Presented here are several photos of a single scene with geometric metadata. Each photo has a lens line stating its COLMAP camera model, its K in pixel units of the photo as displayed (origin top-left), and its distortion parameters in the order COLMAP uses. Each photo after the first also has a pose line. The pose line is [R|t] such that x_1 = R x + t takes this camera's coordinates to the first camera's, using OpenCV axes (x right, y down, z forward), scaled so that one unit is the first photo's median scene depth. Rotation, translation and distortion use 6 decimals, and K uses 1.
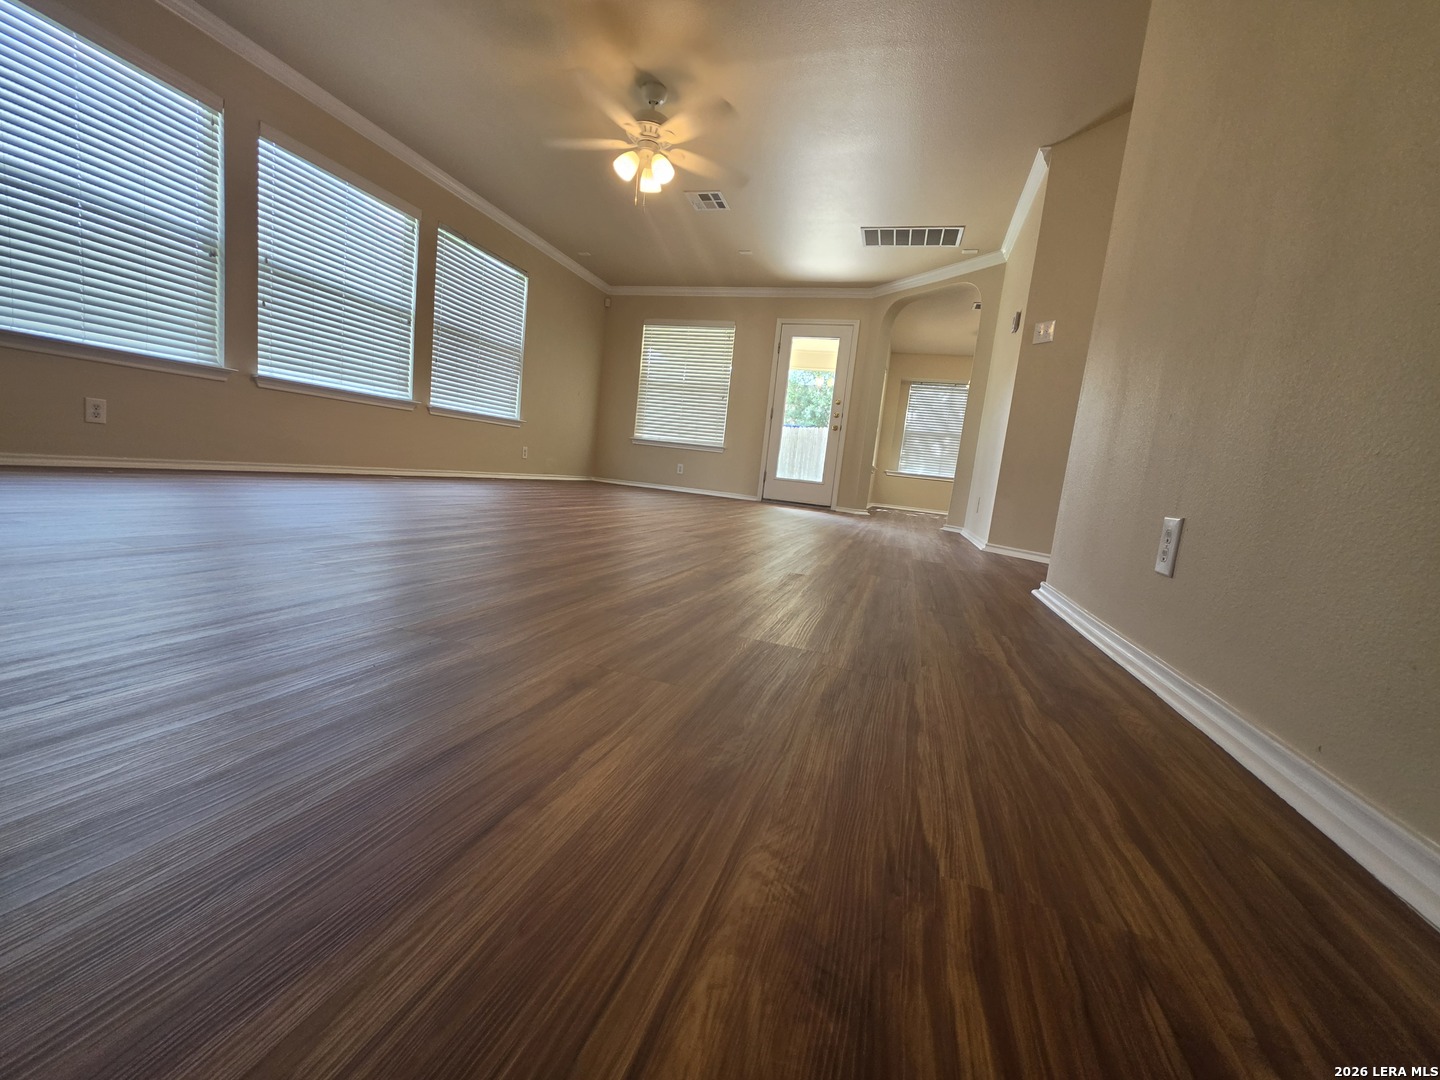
lens RADIAL K [[575.4, 0, 723.1], [0, 575.4, 540.9], [0, 0, 1]] dist [-0.009920, 0.001749]
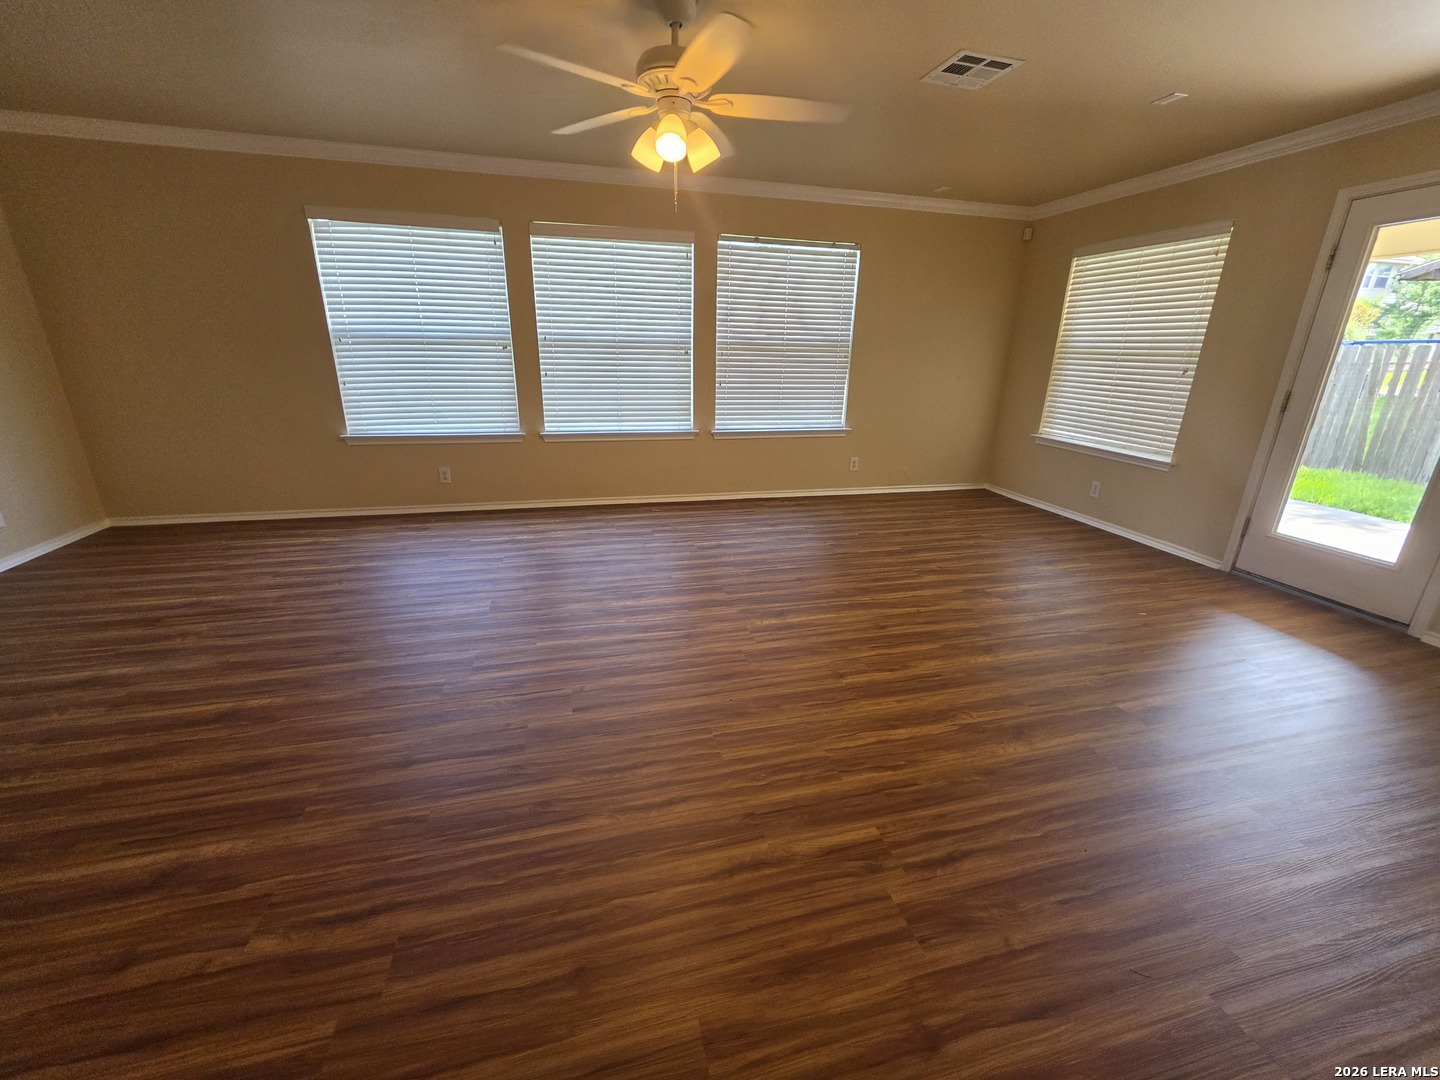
lens RADIAL K [[575.4, 0, 708.2], [0, 575.4, 540.2], [0, 0, 1]] dist [-0.009920, 0.001749]
pose [[0.532831, 0.173331, -0.828280, 0.280657], [-0.069022, 0.984438, 0.161608, -0.174111], [0.843402, -0.028940, 0.536503, 0.376331]]
